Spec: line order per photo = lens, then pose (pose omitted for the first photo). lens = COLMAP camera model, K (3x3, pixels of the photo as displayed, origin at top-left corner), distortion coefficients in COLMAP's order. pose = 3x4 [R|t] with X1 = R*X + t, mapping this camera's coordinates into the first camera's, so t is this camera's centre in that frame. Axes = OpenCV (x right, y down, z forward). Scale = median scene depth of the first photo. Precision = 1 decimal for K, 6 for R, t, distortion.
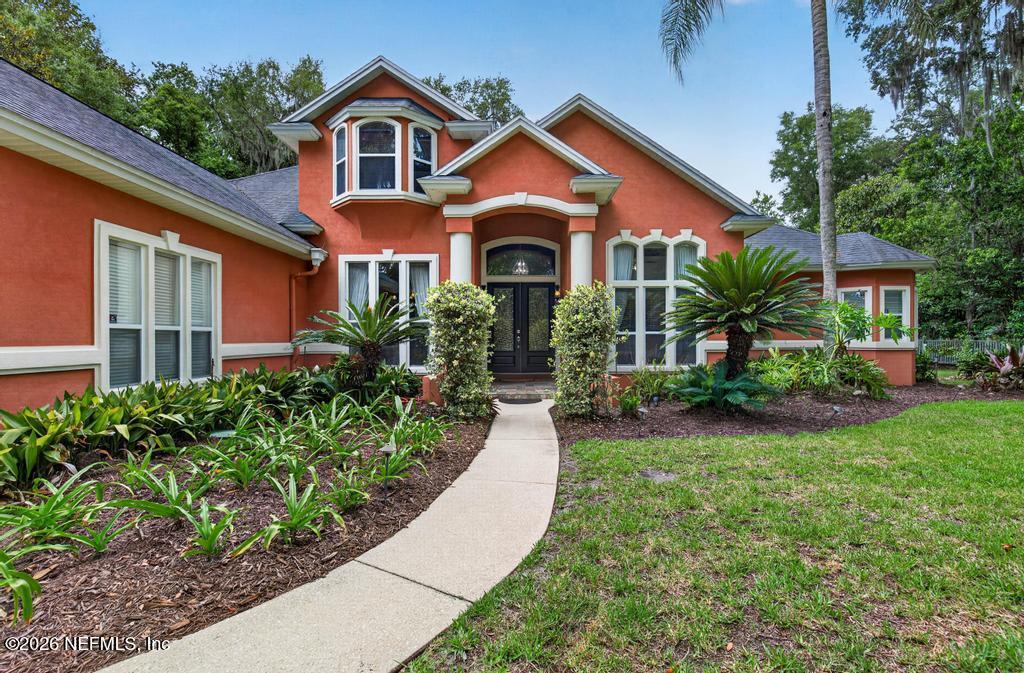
lens RADIAL K [[481.1, 0, 518.7], [0, 481.1, 345.4], [0, 0, 1]] dist [-0.004764, -0.000085]
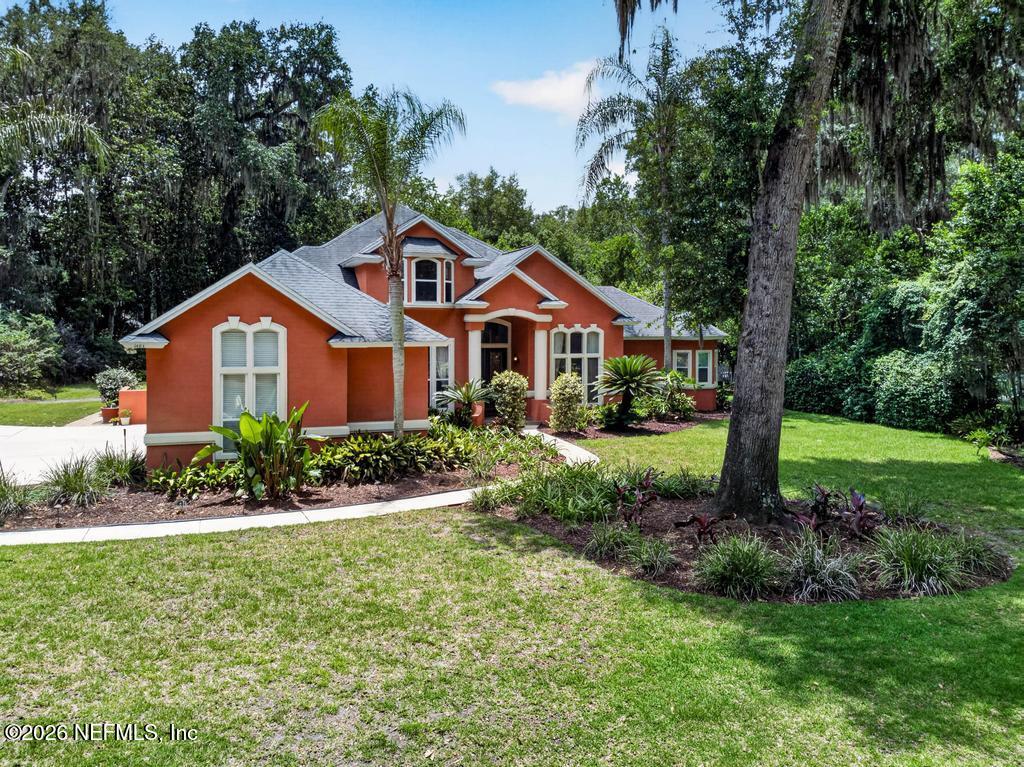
lens RADIAL K [[837.1, 0, 493.6], [0, 837.1, 381.8], [0, 0, 1]] dist [0.201213, -0.435673]
pose [[0.939958, -0.017803, 0.340825, -1.043924], [-0.001897, 0.998351, 0.057381, -0.214769], [-0.341285, -0.054582, 0.938374, -1.754691]]
